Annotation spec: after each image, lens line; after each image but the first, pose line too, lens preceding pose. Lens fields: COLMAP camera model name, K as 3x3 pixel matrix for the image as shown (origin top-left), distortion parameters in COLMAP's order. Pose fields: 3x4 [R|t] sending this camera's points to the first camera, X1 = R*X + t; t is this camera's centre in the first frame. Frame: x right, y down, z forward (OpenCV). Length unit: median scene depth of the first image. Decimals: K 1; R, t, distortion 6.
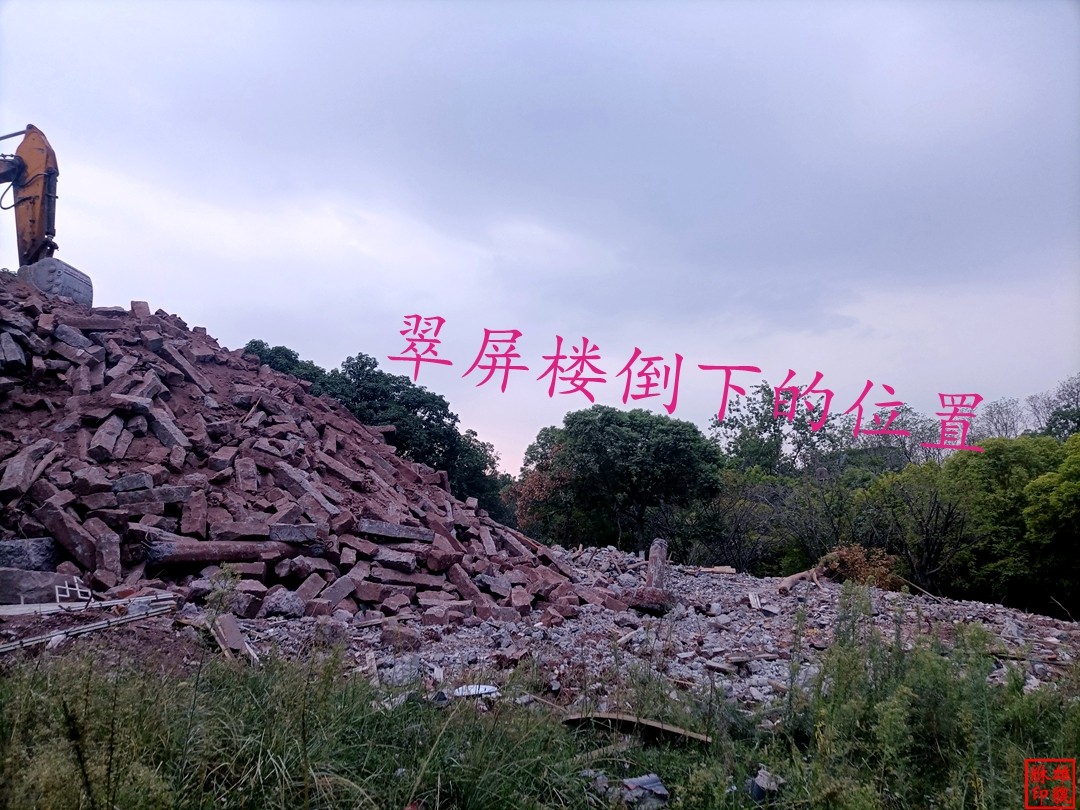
lens RADIAL K [[801.4, 0, 538.0], [0, 801.4, 405.0], [0, 0, 1]] dist [0.010813, 0.002865]
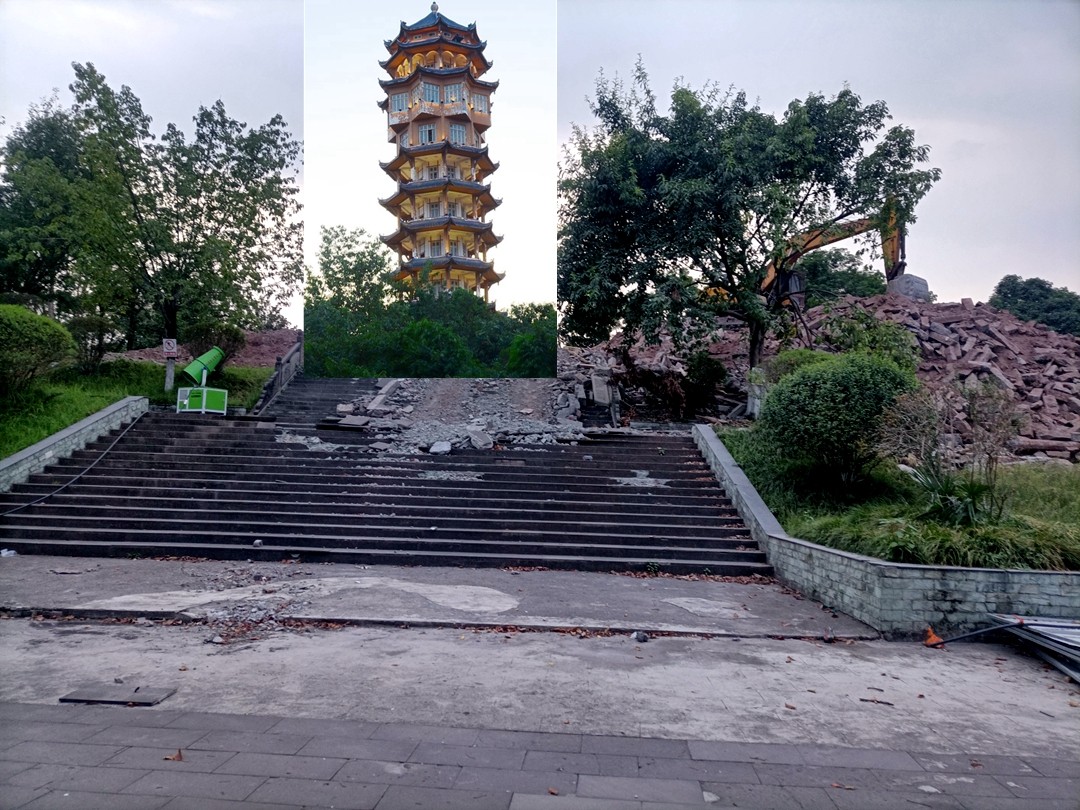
lens RADIAL K [[801.4, 0, 536.5], [0, 801.4, 407.3], [0, 0, 1]] dist [0.010813, 0.002865]
pose [[0.667200, 0.020097, -0.744608, 0.198520], [0.065183, 0.994226, 0.085241, -0.129582], [0.742021, -0.105409, 0.662037, -0.993389]]
